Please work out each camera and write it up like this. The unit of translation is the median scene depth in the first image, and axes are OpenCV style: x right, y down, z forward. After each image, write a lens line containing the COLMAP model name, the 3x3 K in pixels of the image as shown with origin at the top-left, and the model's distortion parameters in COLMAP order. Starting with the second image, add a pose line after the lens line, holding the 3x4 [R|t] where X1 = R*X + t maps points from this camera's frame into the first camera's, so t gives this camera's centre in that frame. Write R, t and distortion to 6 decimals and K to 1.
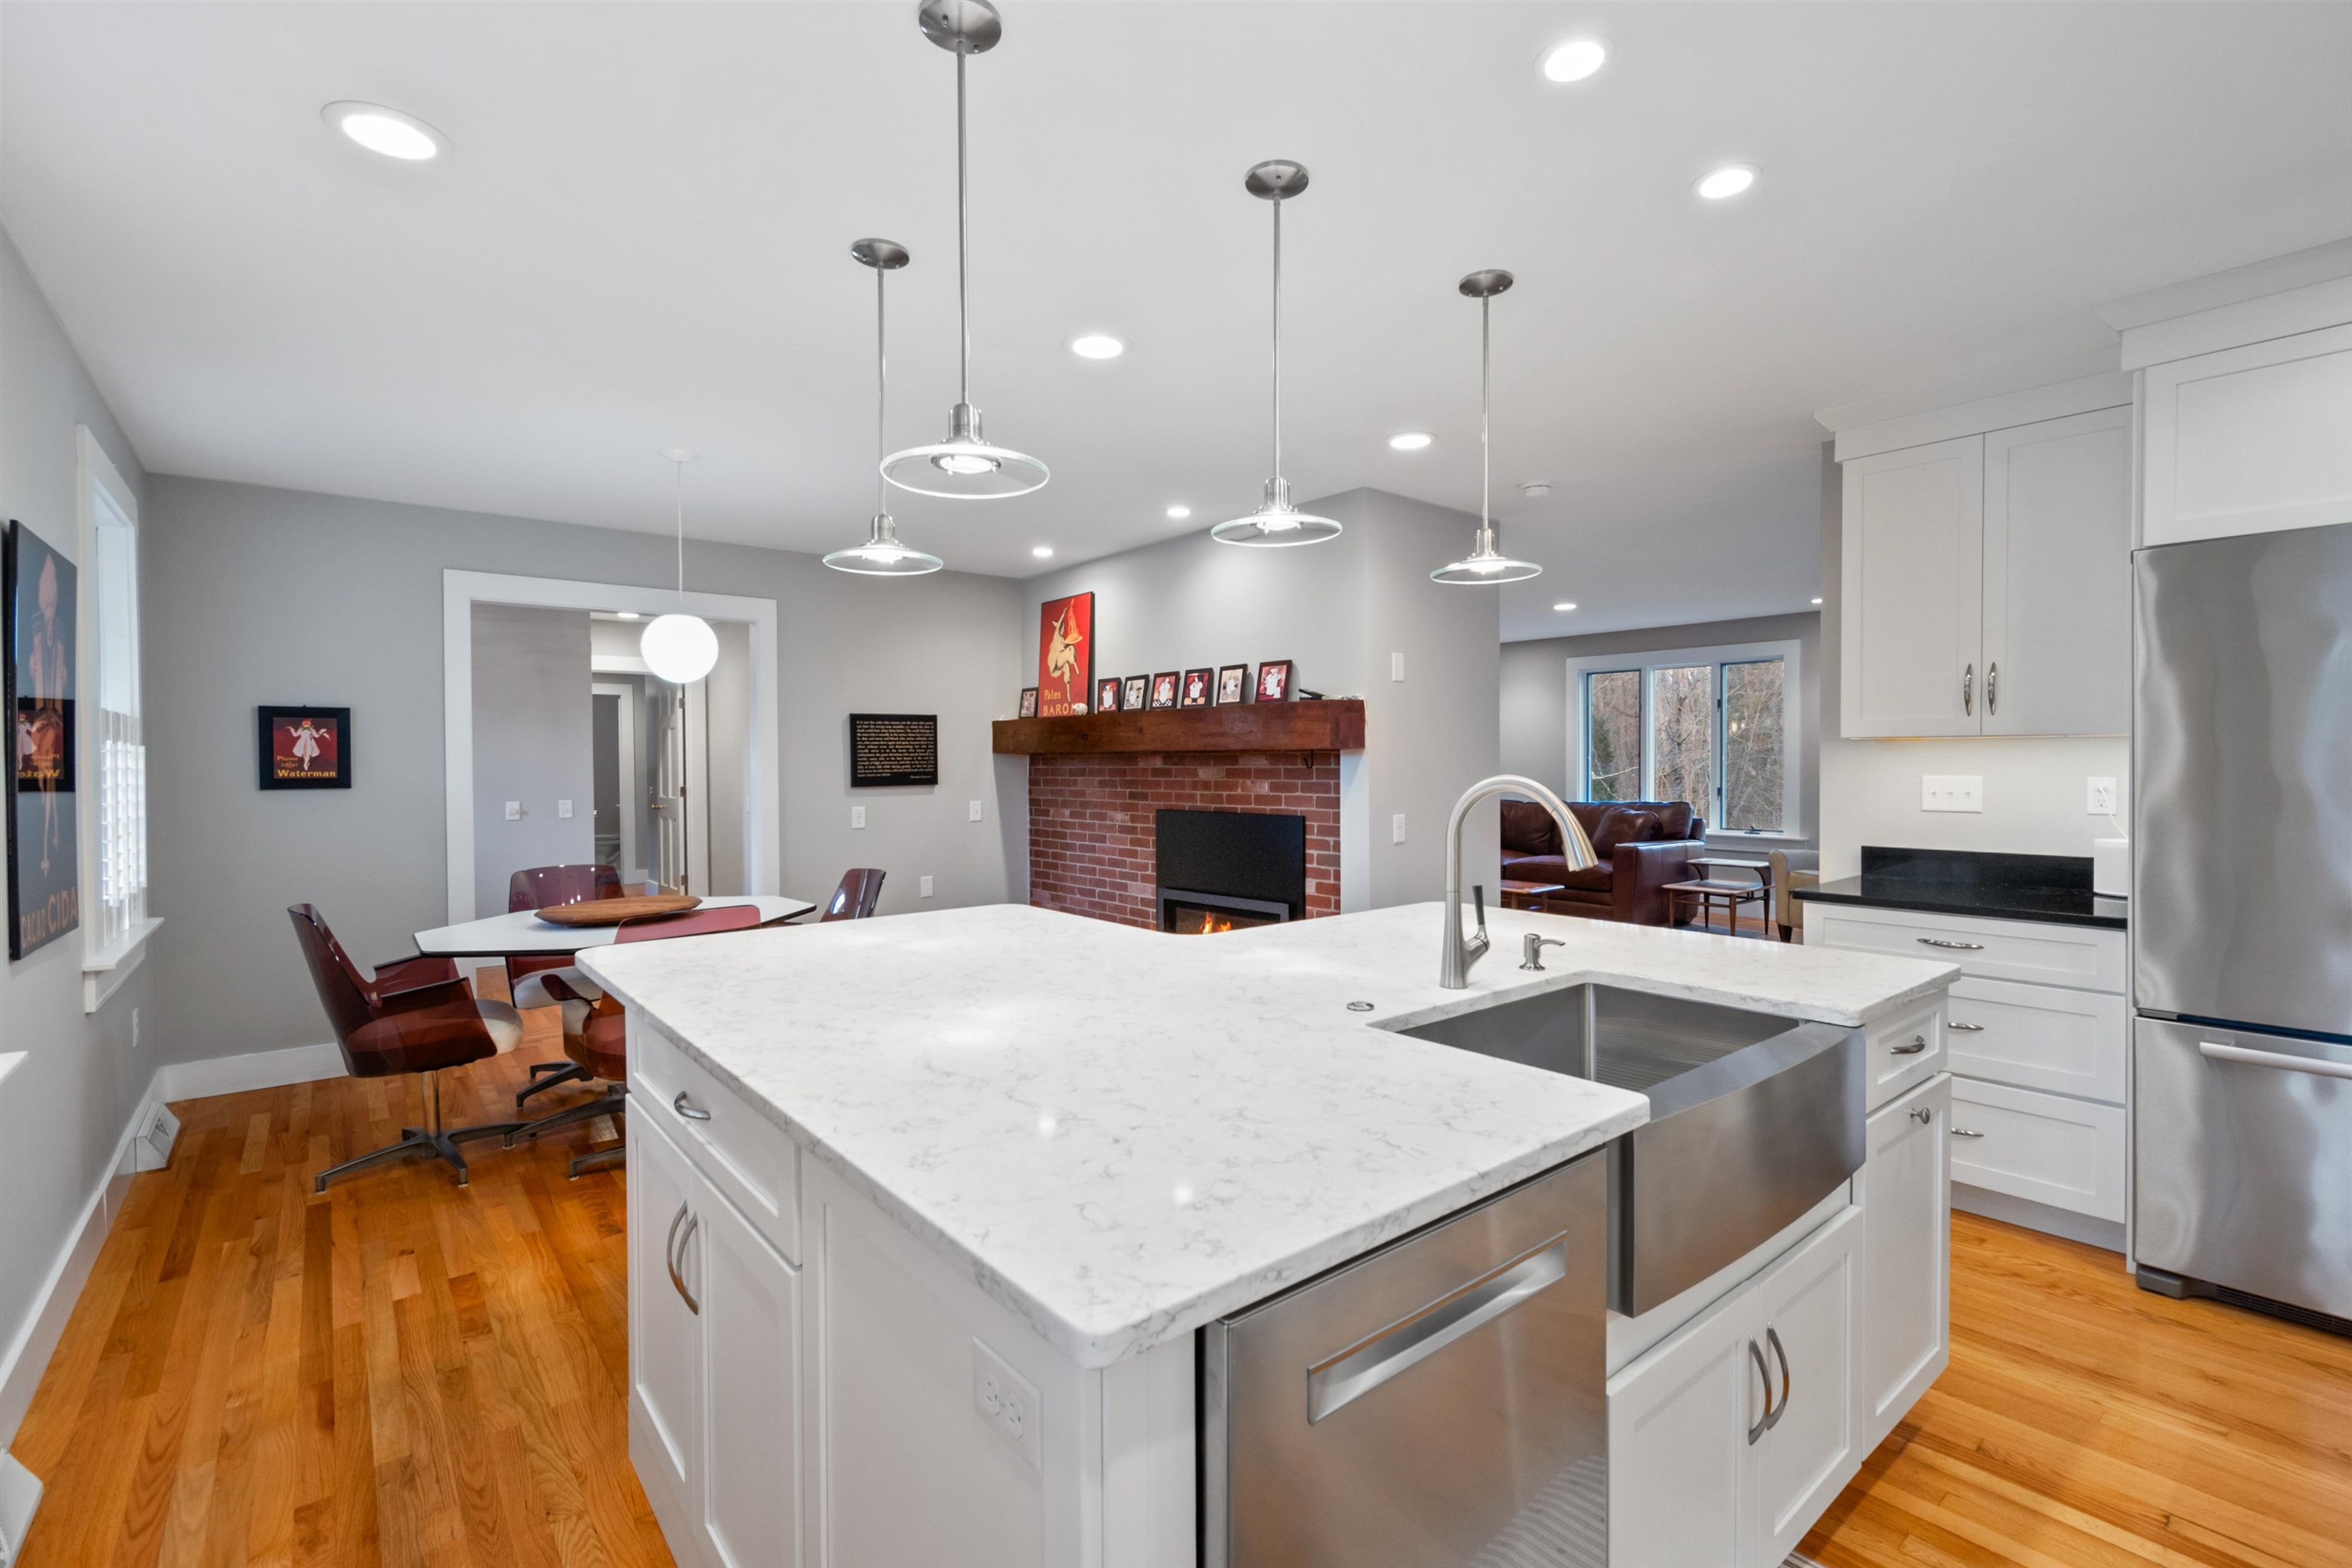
lens RADIAL K [[1042.7, 0, 1190.3], [0, 1042.7, 779.1], [0, 0, 1]] dist [0.009061, -0.005332]
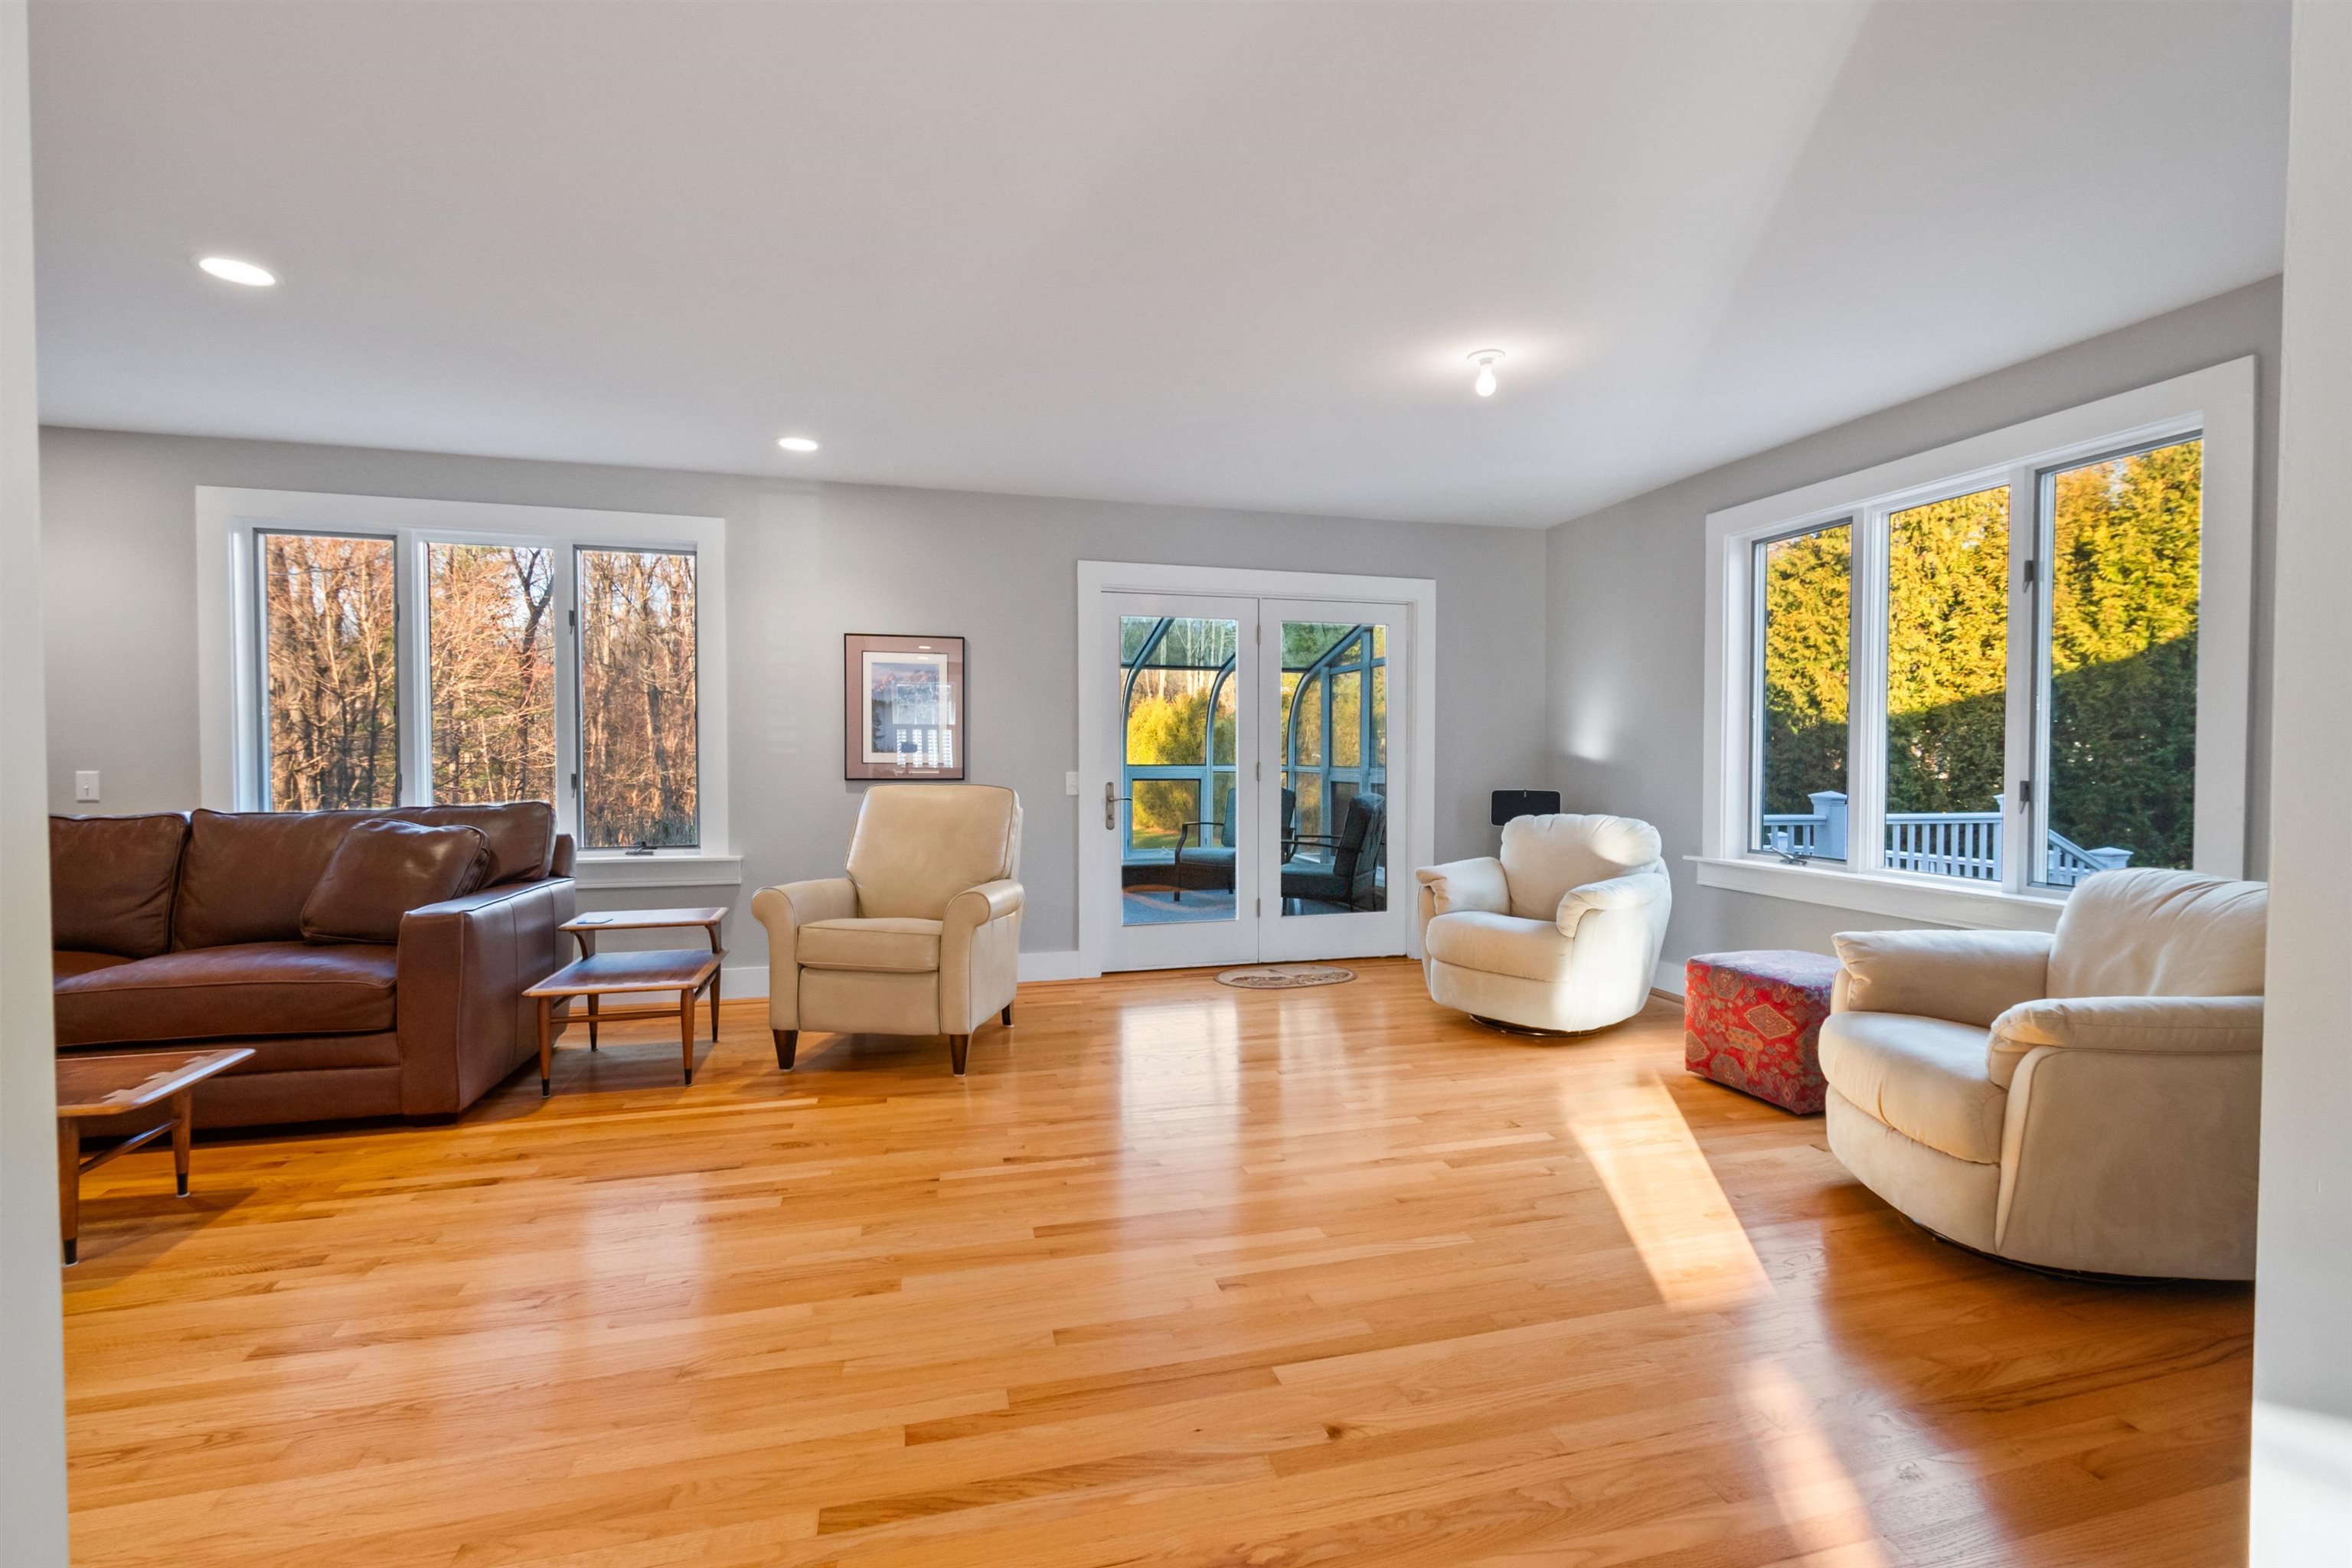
lens RADIAL K [[1053.2, 0, 1185.9], [0, 1053.2, 777.9], [0, 0, 1]] dist [-0.001471, -0.000346]
pose [[0.410598, -0.014990, 0.911693, 0.270219], [0.010918, 0.999874, 0.011522, 0.014051], [-0.911751, 0.005223, 0.410710, 0.939696]]
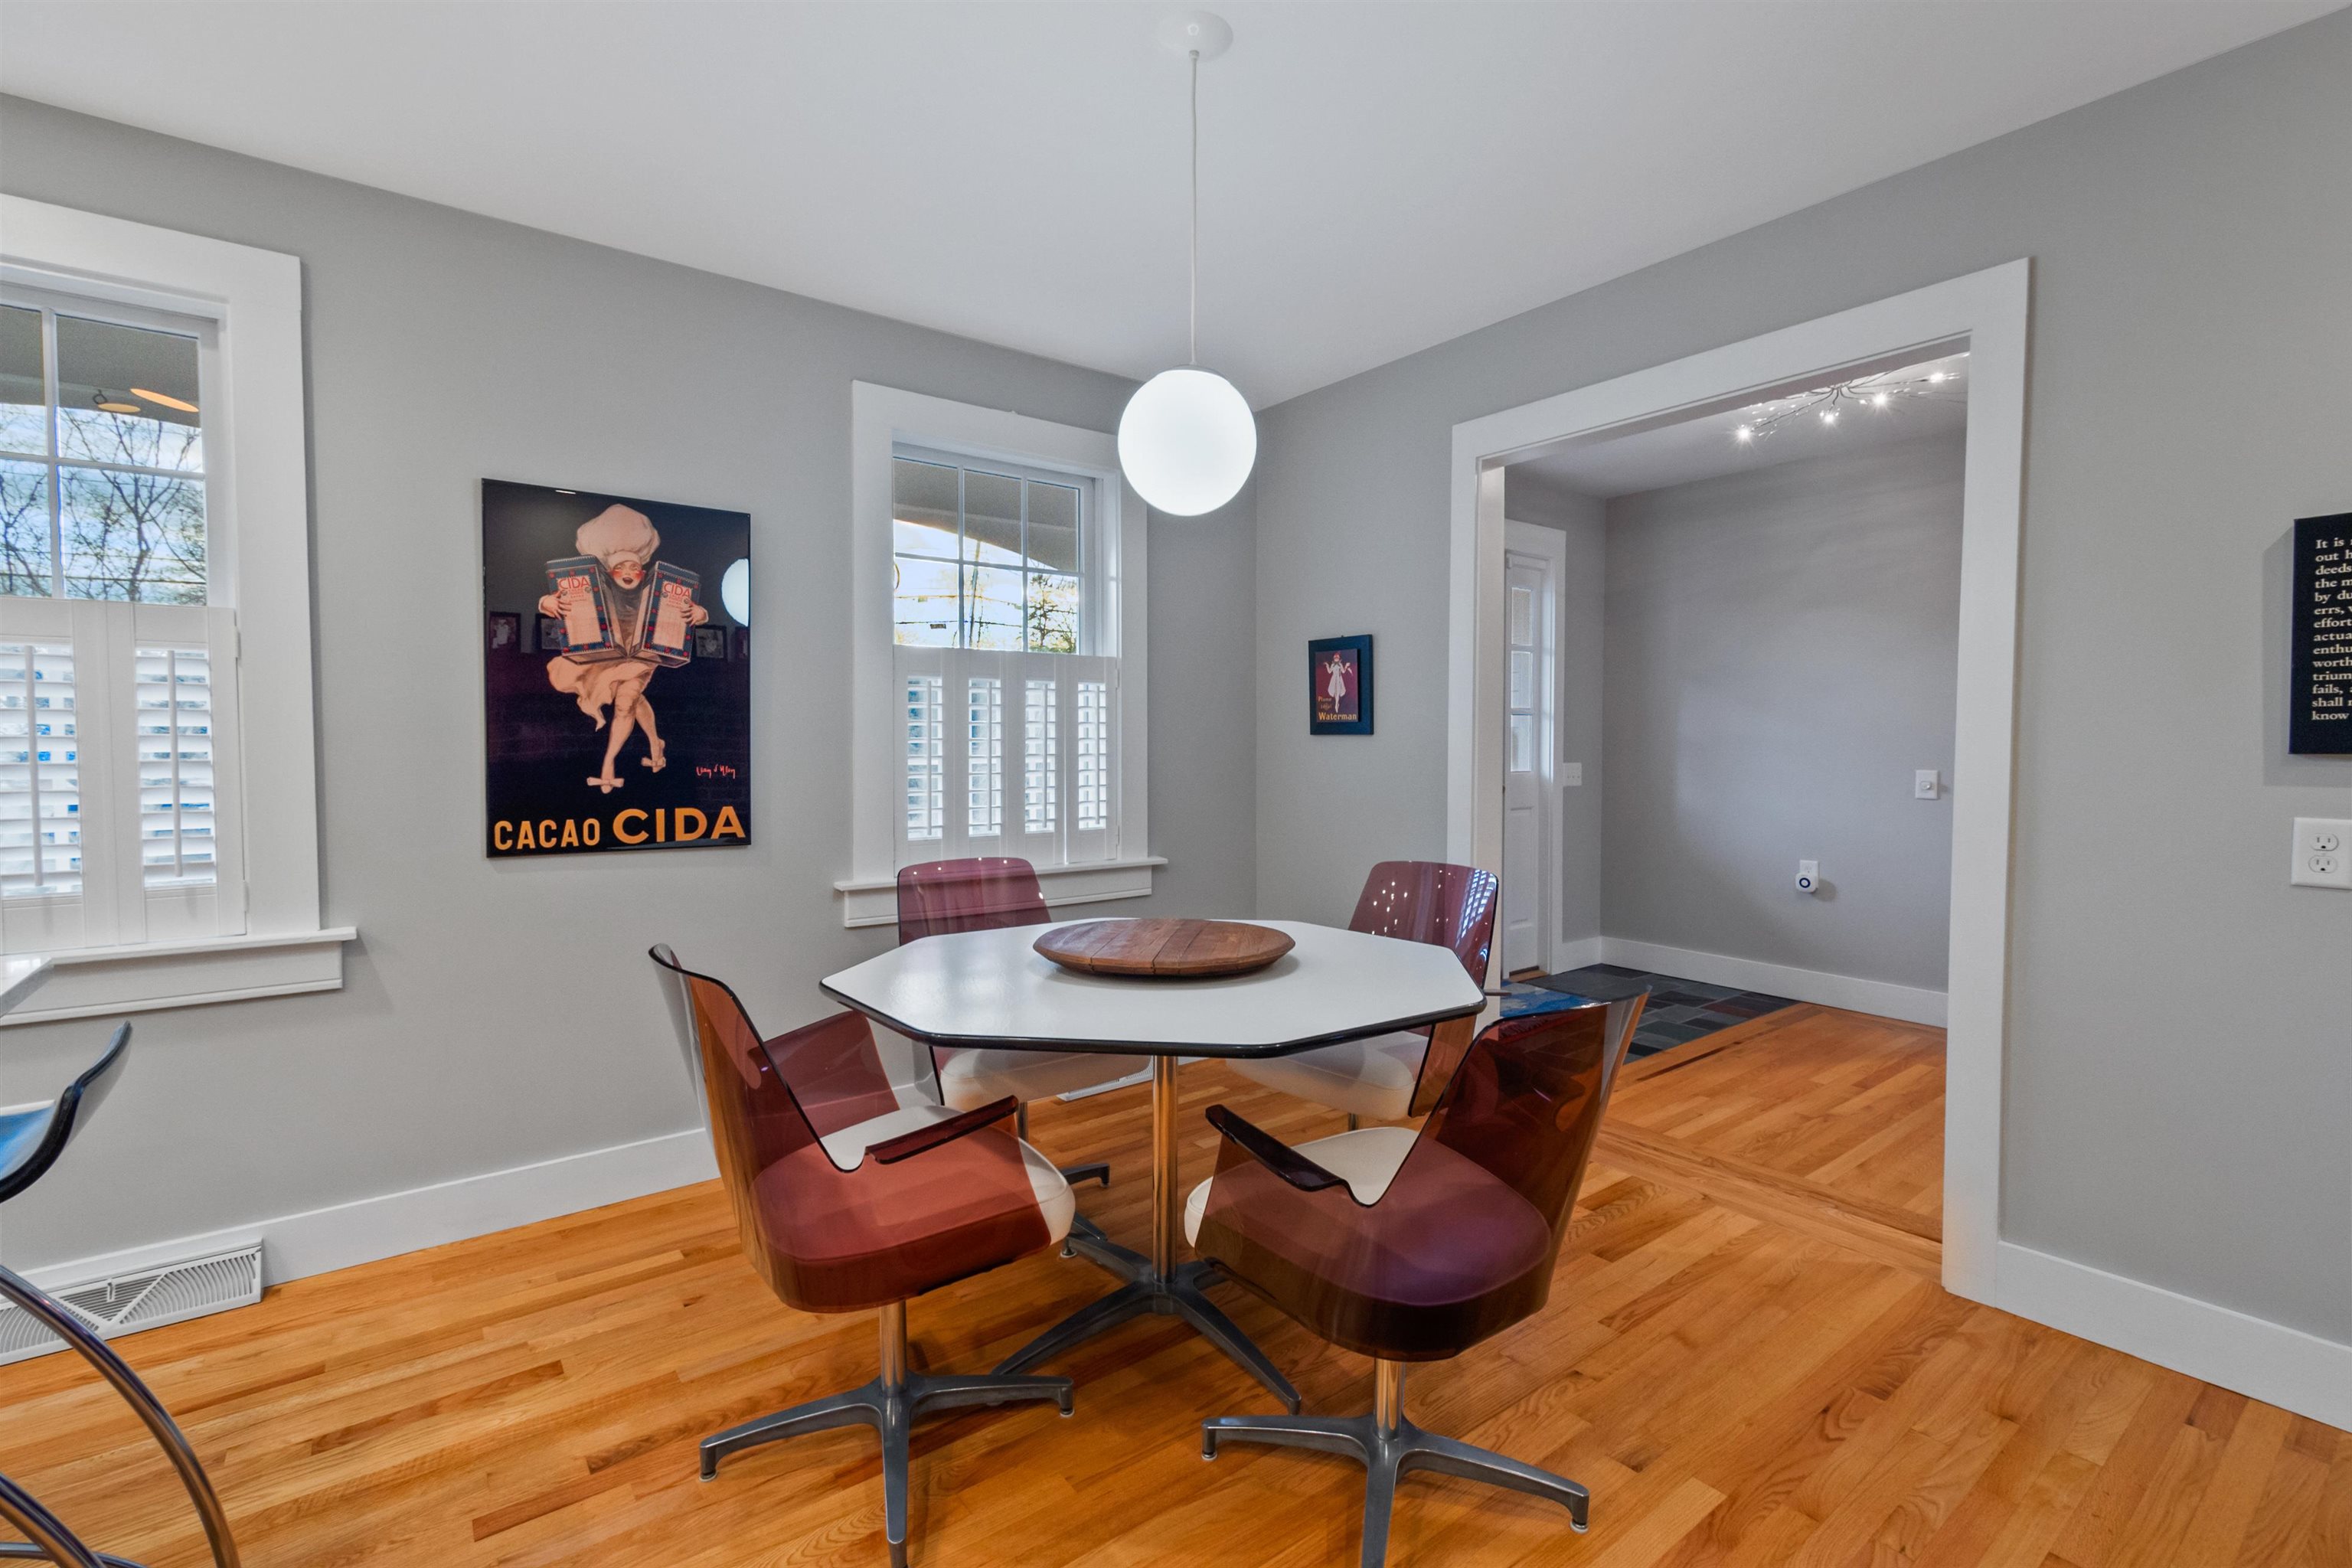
lens RADIAL K [[1029.9, 0, 1176.0], [0, 1029.9, 784.0], [0, 0, 1]] dist [0.003089, 0.000422]
pose [[-0.044155, 0.060211, -0.997209, -0.002750], [-0.023247, 0.997850, 0.061279, 0.001069], [0.998754, 0.025888, -0.042660, 0.855052]]
